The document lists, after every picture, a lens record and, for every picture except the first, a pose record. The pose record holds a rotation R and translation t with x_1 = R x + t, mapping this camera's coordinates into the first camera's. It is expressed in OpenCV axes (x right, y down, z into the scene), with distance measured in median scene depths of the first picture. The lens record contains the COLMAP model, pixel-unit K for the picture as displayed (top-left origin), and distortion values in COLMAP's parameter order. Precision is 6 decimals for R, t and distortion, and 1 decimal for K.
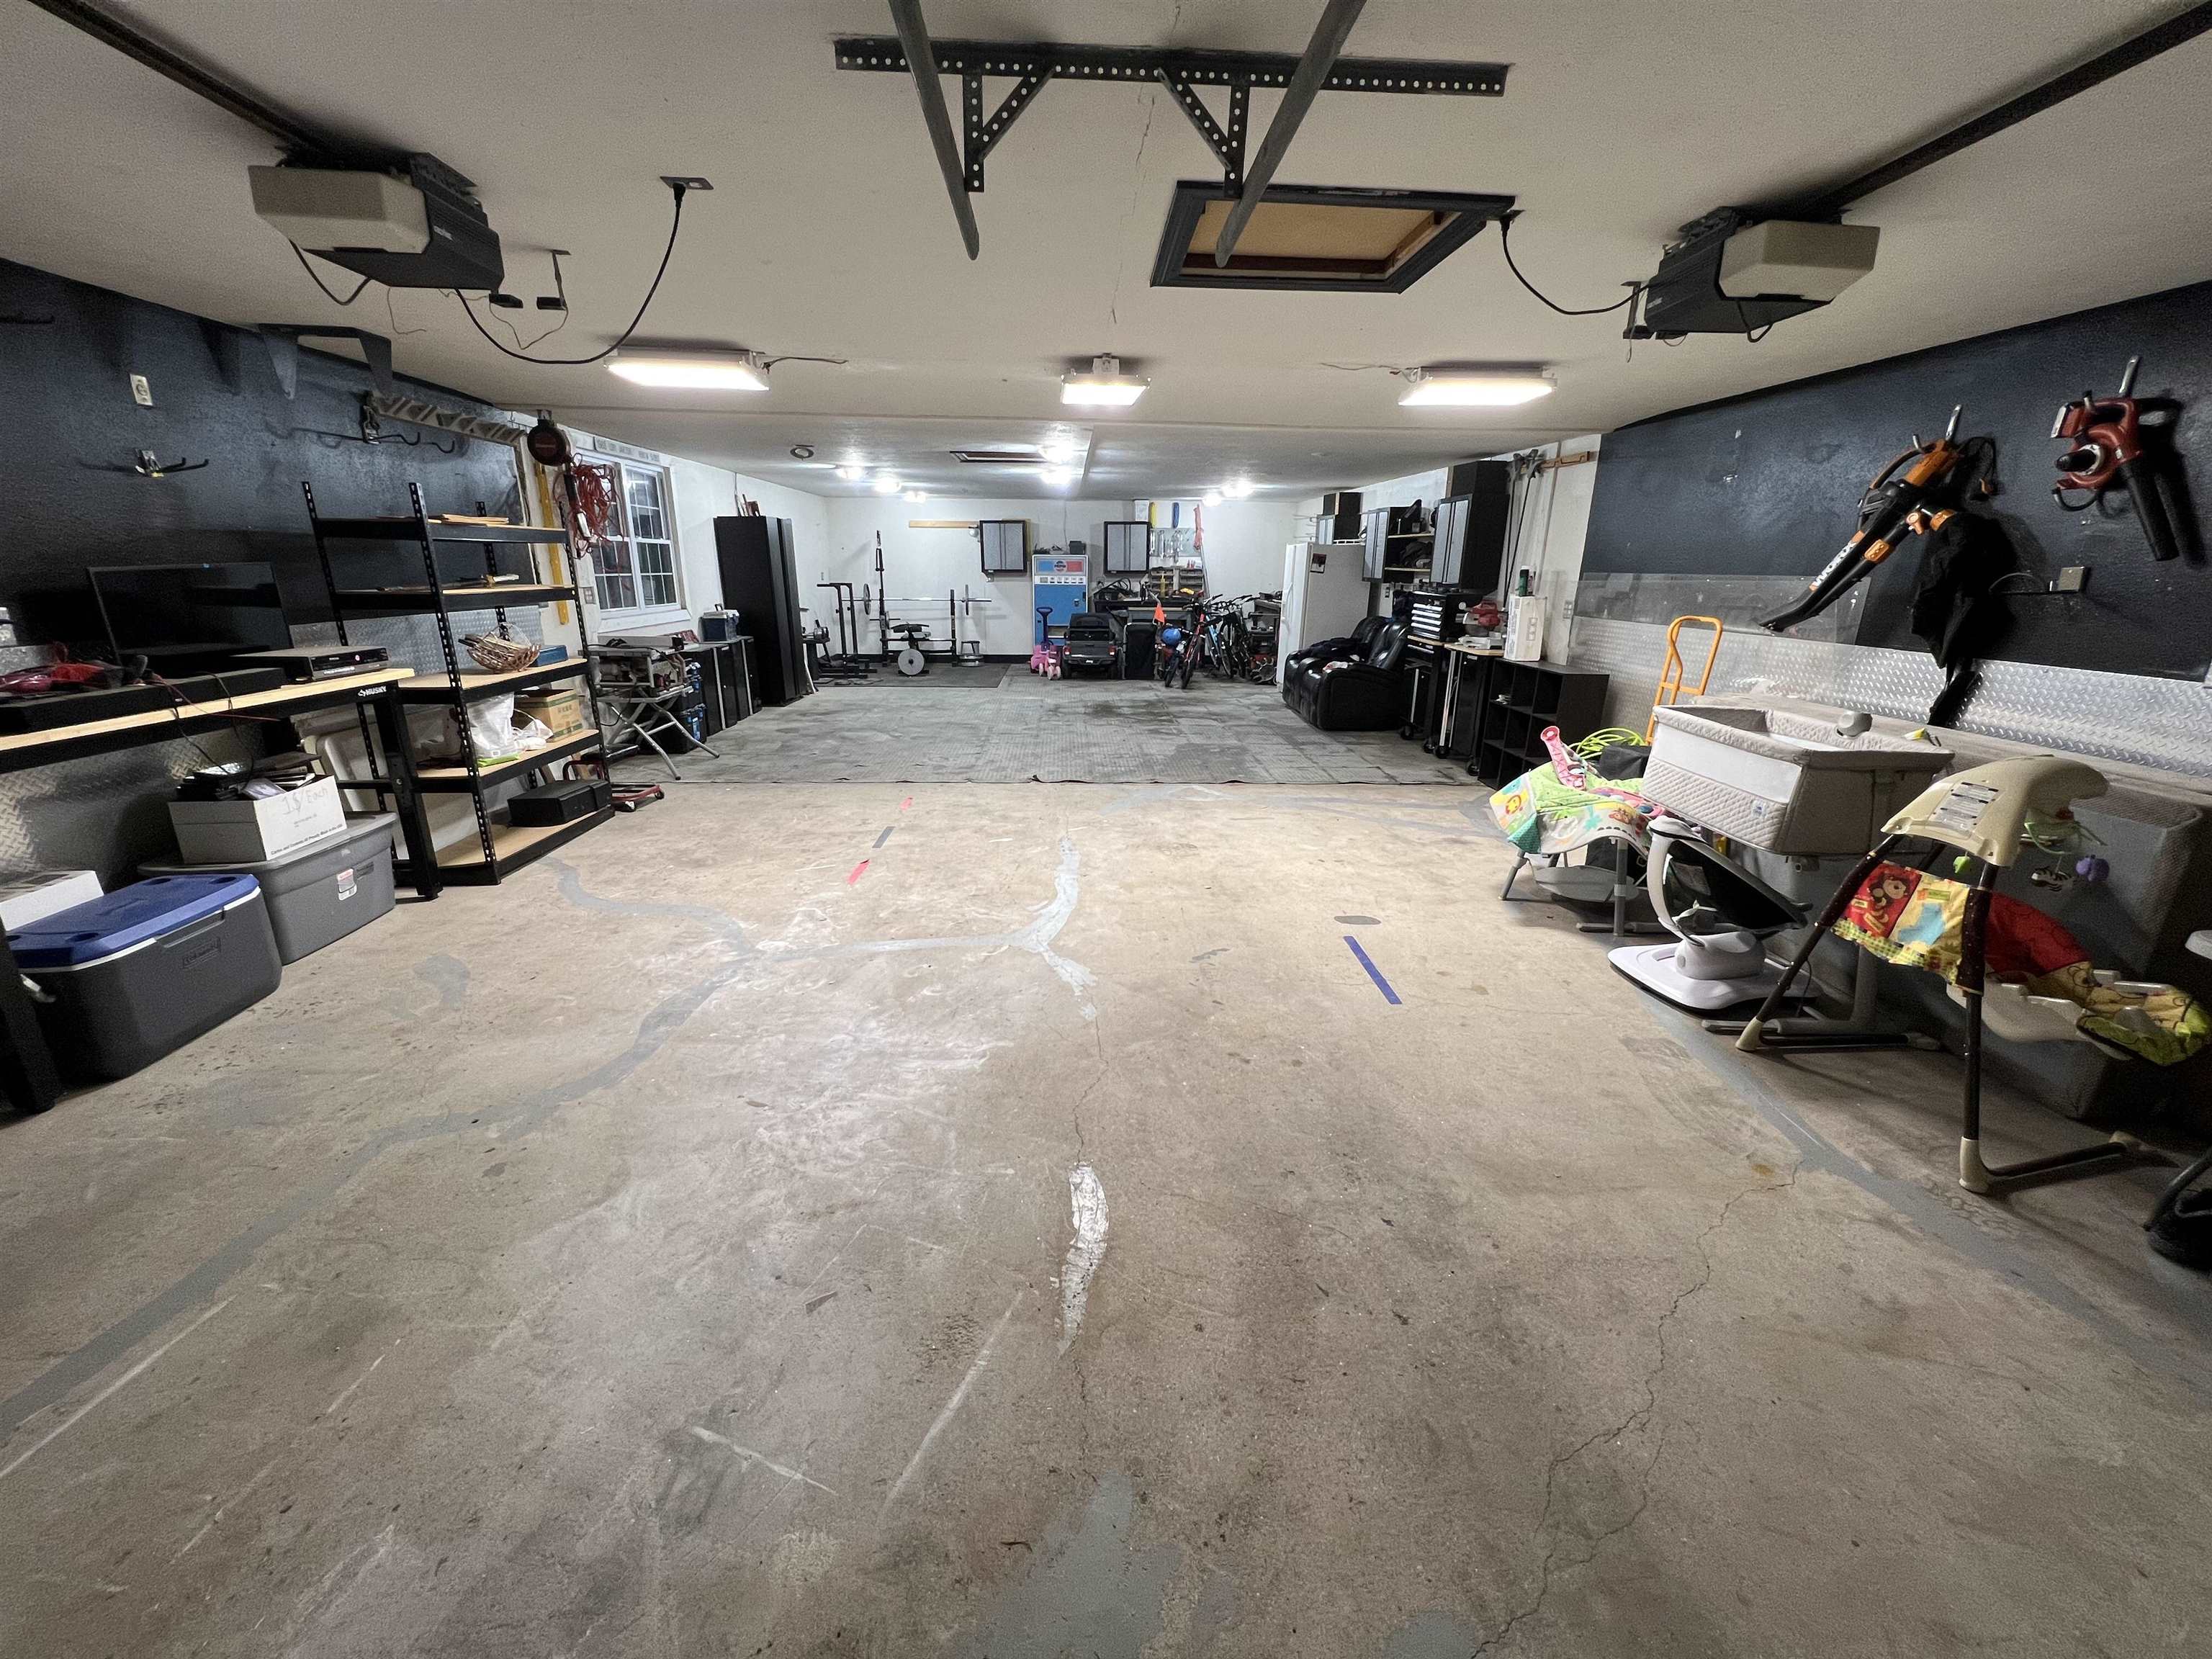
lens RADIAL K [[887.3, 0, 1103.5], [0, 887.3, 831.8], [0, 0, 1]] dist [-0.003979, 0.001177]
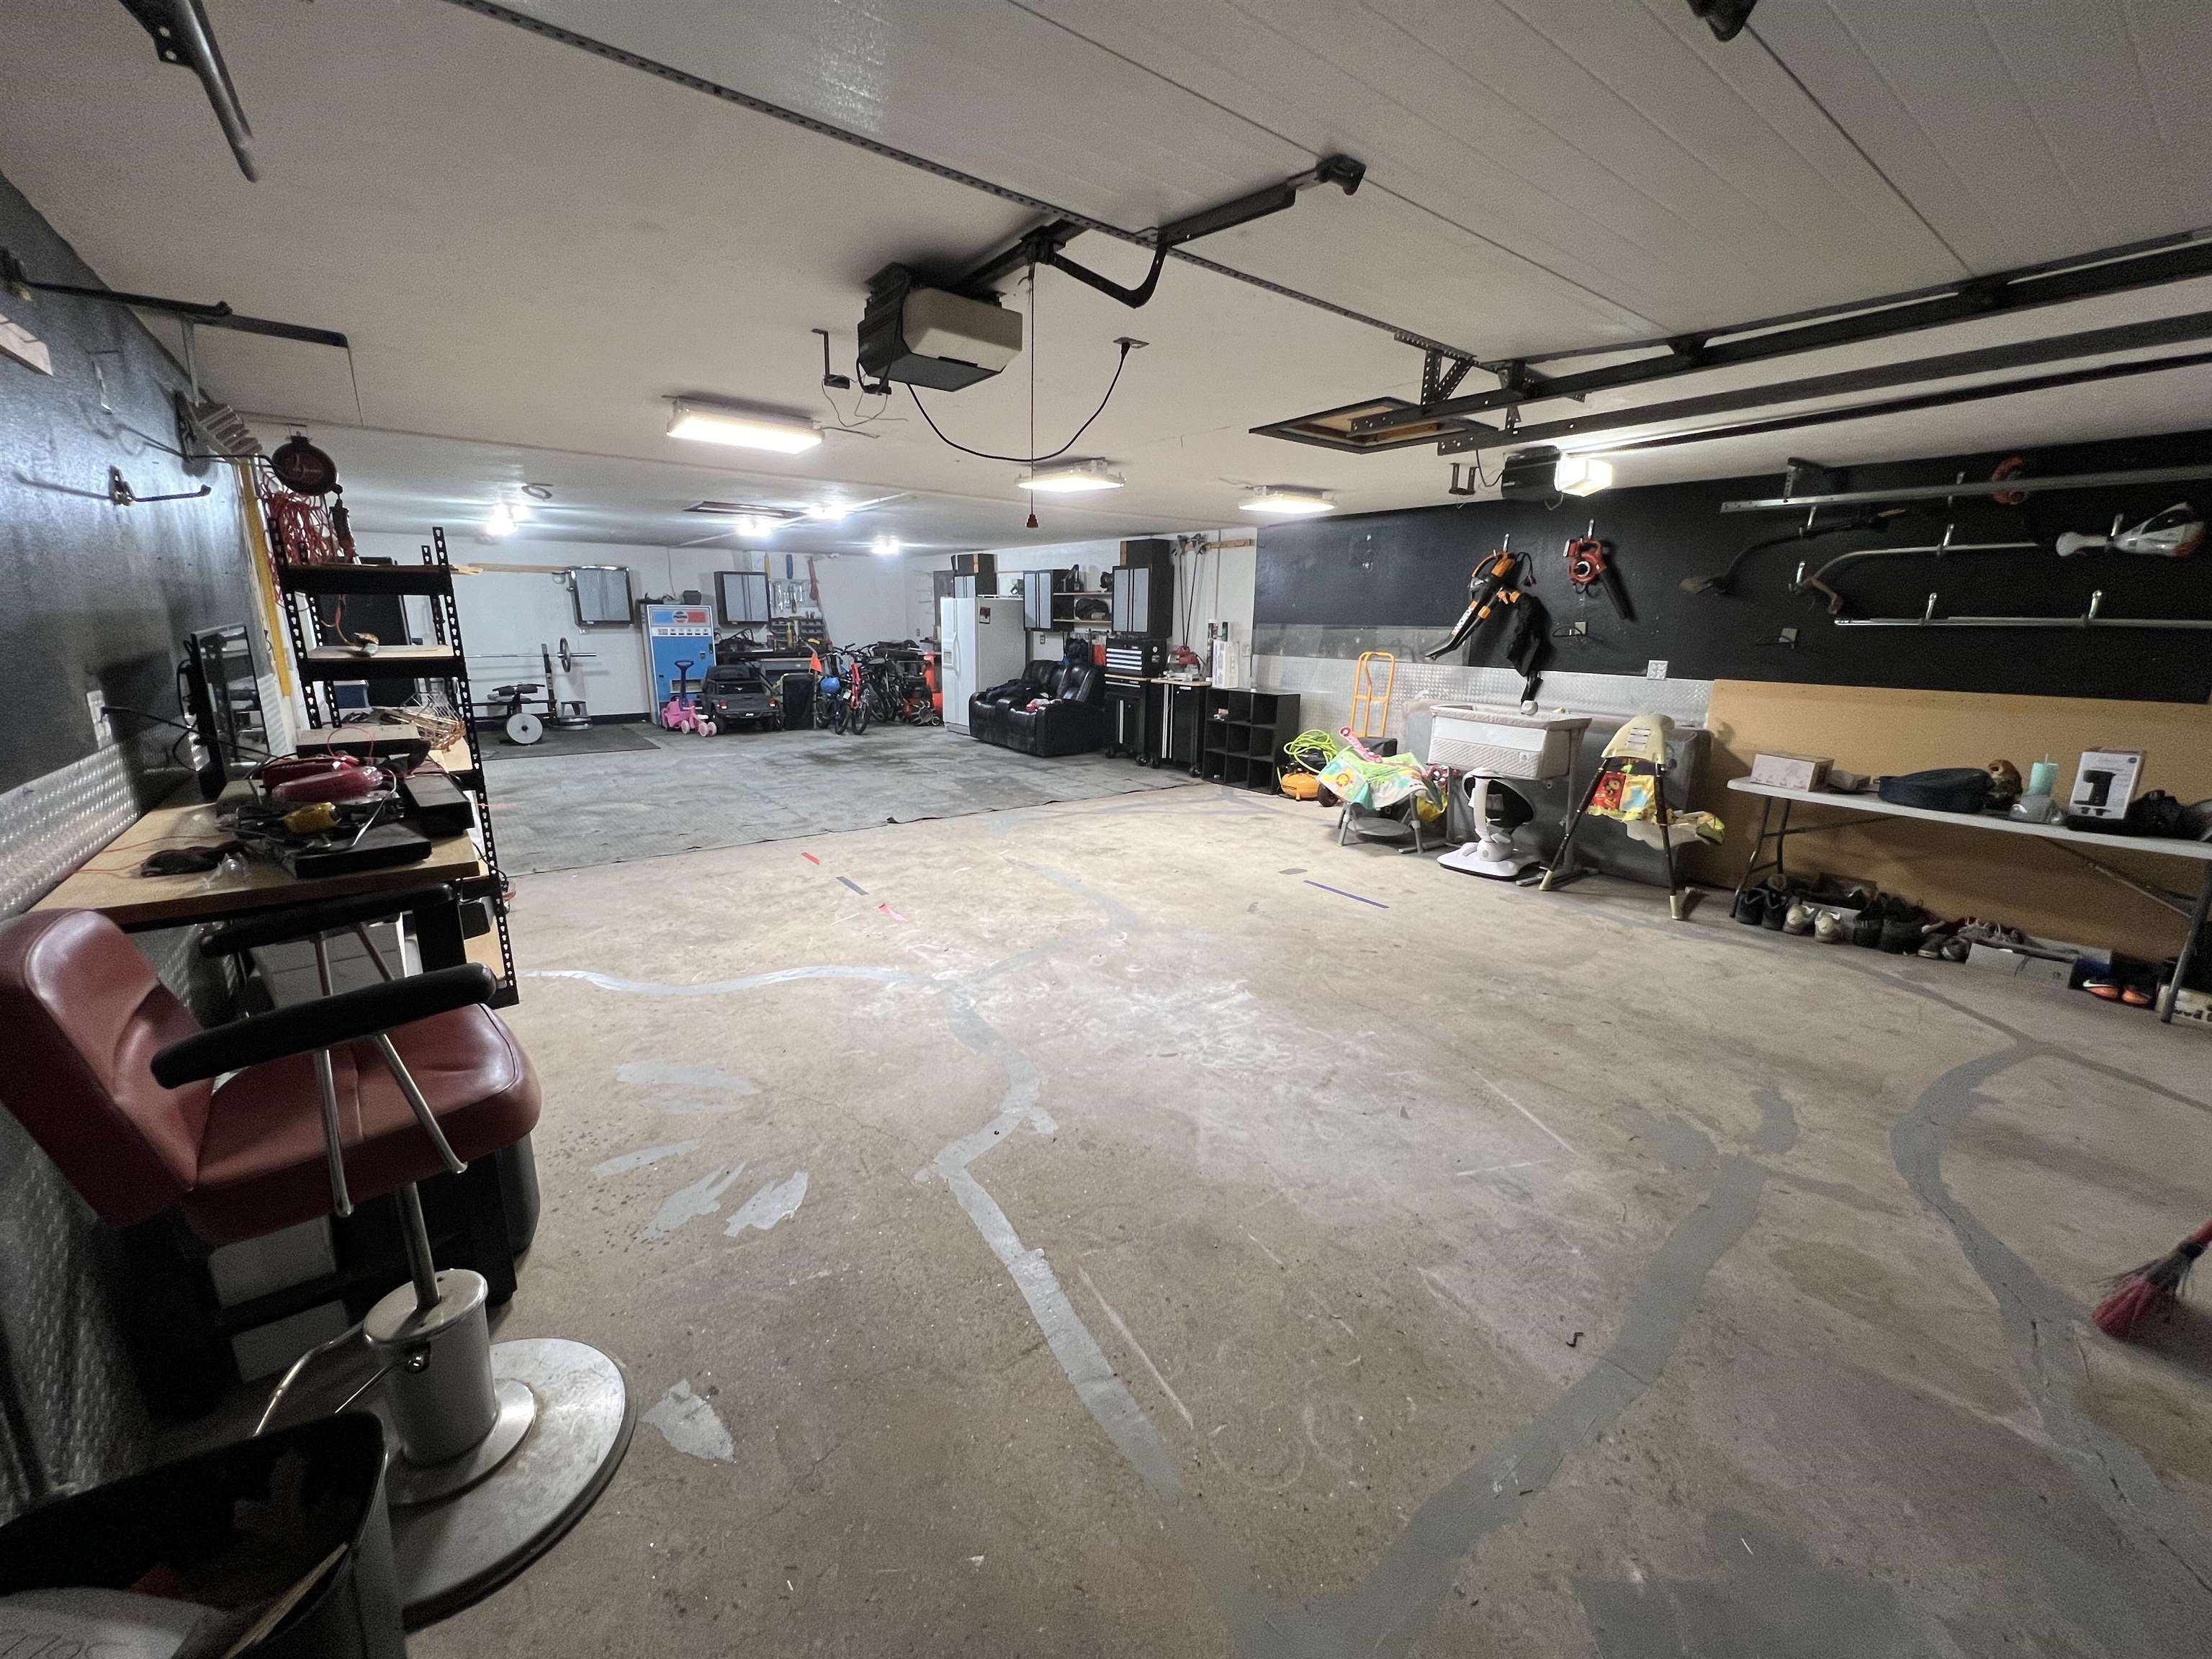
lens RADIAL K [[887.3, 0, 1099.9], [0, 887.3, 834.5], [0, 0, 1]] dist [-0.003979, 0.001177]
pose [[0.821398, -0.136394, 0.553807, -0.719686], [0.162178, 0.986758, 0.002484, -0.010667], [-0.546813, 0.087775, 0.832641, -0.005453]]
